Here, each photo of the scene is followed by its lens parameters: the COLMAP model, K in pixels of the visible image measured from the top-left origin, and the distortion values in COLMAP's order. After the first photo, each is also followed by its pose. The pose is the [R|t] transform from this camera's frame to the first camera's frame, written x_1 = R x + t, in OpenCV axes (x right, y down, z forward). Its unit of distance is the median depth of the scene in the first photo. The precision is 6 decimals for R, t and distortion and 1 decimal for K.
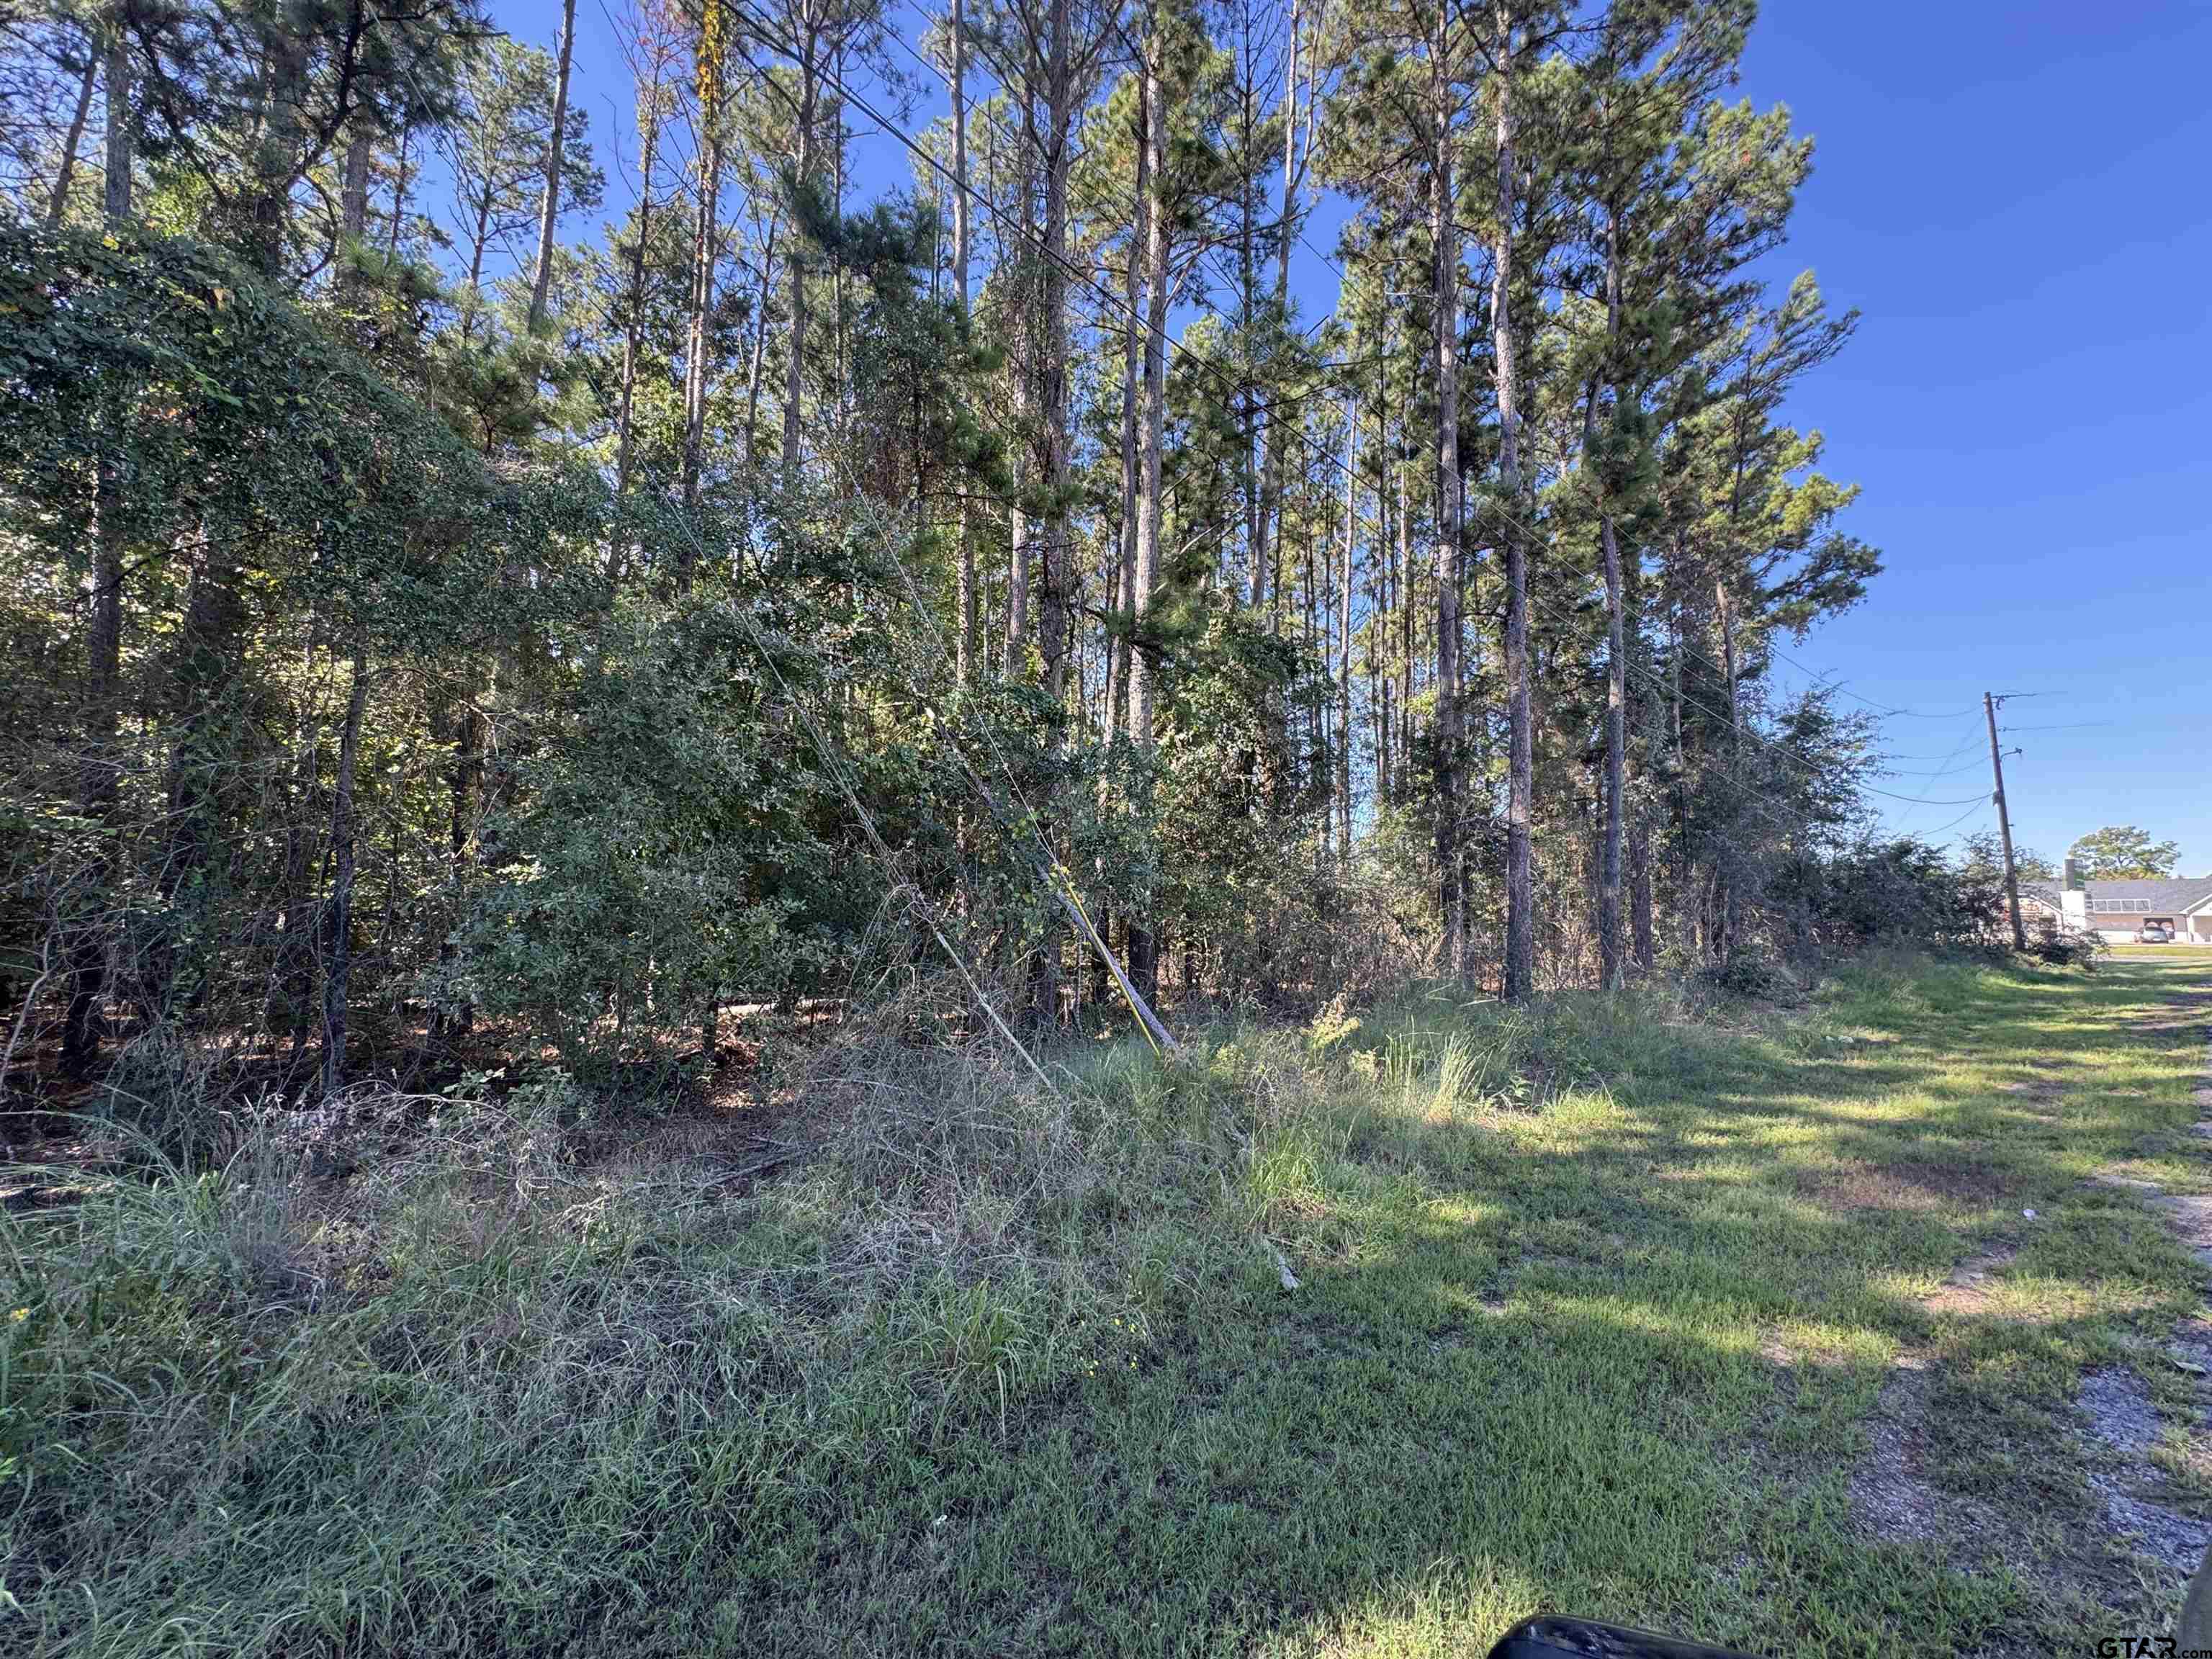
lens RADIAL K [[888.0, 0, 1107.2], [0, 888.0, 832.9], [0, 0, 1]] dist [-0.000789, 0.000378]
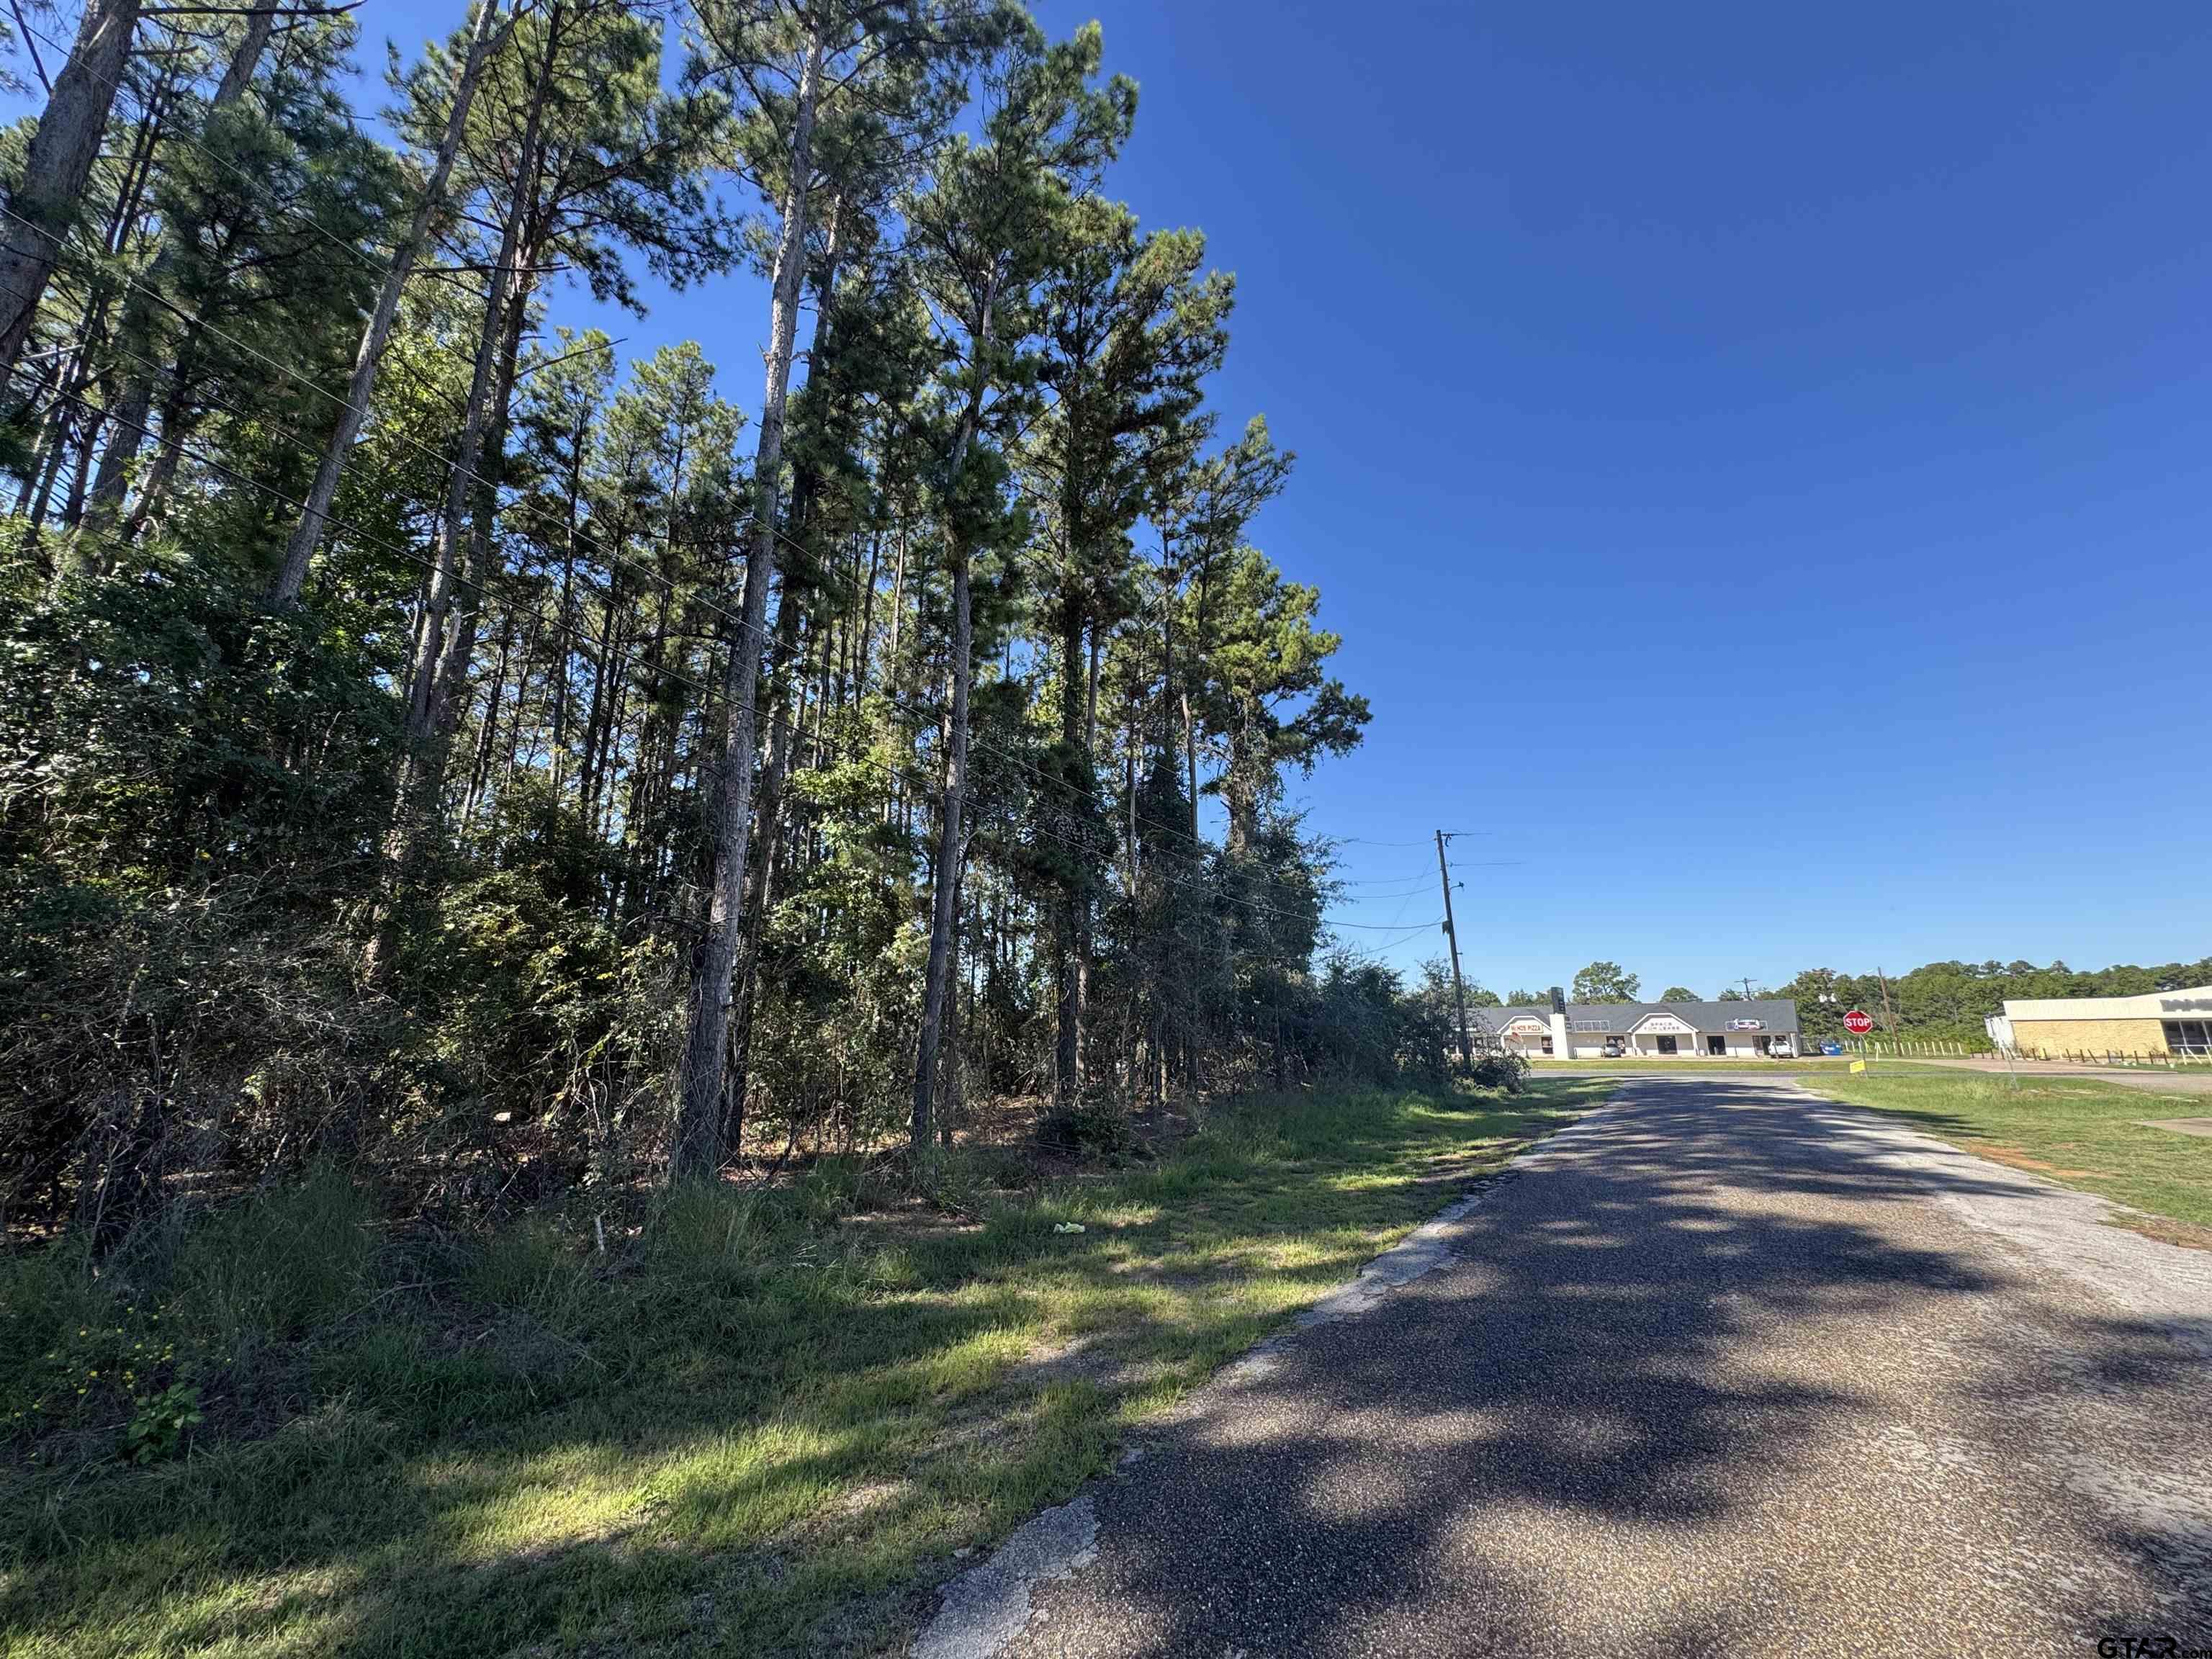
lens RADIAL K [[888.0, 0, 1104.4], [0, 888.0, 830.2], [0, 0, 1]] dist [-0.000789, 0.000378]
pose [[0.944291, 0.066242, 0.322377, 0.257421], [-0.021327, 0.989792, -0.140913, 0.004200], [-0.328421, 0.126187, 0.936064, 0.114643]]
